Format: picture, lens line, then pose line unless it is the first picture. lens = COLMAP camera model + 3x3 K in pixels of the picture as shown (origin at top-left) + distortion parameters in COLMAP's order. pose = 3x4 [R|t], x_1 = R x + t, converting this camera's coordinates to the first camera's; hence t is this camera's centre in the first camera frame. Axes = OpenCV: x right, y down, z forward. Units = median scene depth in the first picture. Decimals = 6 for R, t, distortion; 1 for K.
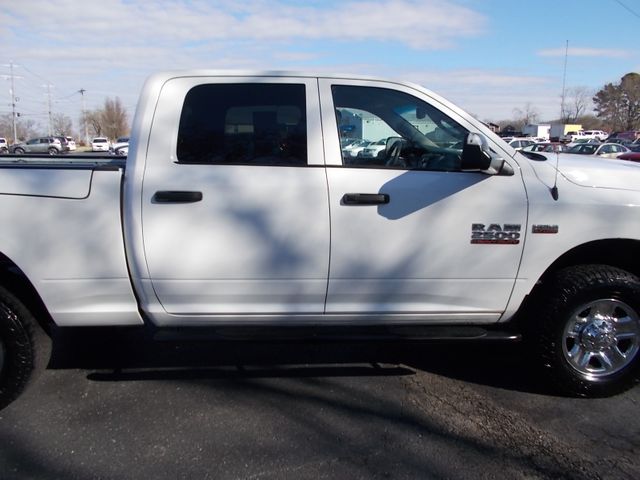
lens RADIAL K [[502.7, 0, 320.0], [0, 502.7, 240.0], [0, 0, 1]] dist [-0.006327, 0.003310]
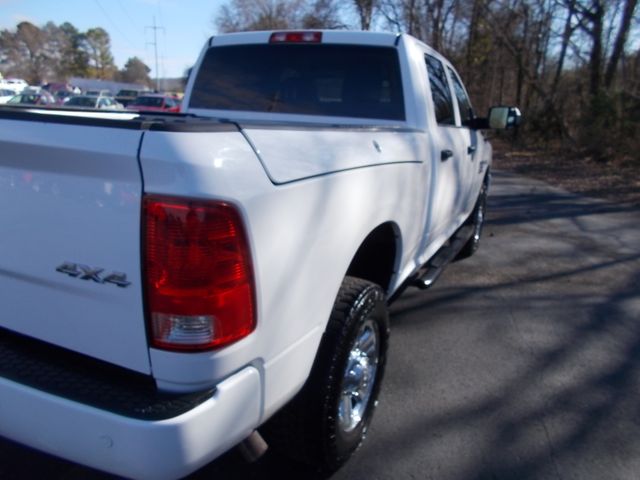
lens RADIAL K [[502.7, 0, 320.0], [0, 502.7, 240.0], [0, 0, 1]] dist [-0.006327, 0.003310]
pose [[0.430792, -0.204285, 0.879026, -1.424929], [0.119329, 0.978384, 0.168895, -0.122766], [-0.894527, 0.032135, 0.445857, 0.737023]]
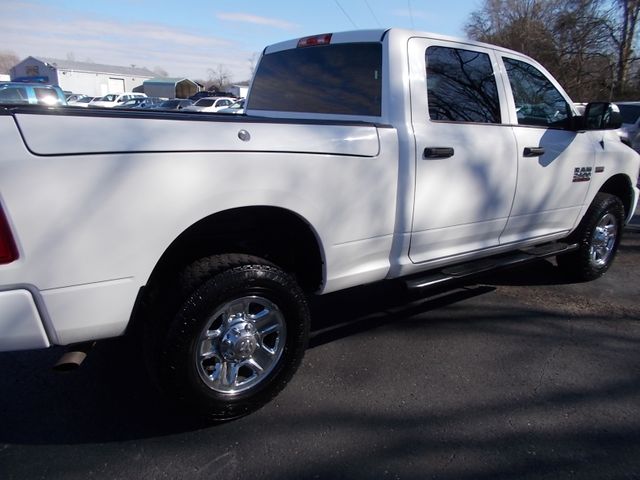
lens RADIAL K [[502.7, 0, 320.0], [0, 502.7, 240.0], [0, 0, 1]] dist [-0.006327, 0.003310]
pose [[0.819043, -0.119415, 0.561168, -1.088841], [0.075175, 0.992004, 0.101375, -0.027624], [-0.568786, -0.040844, 0.821471, 0.241382]]
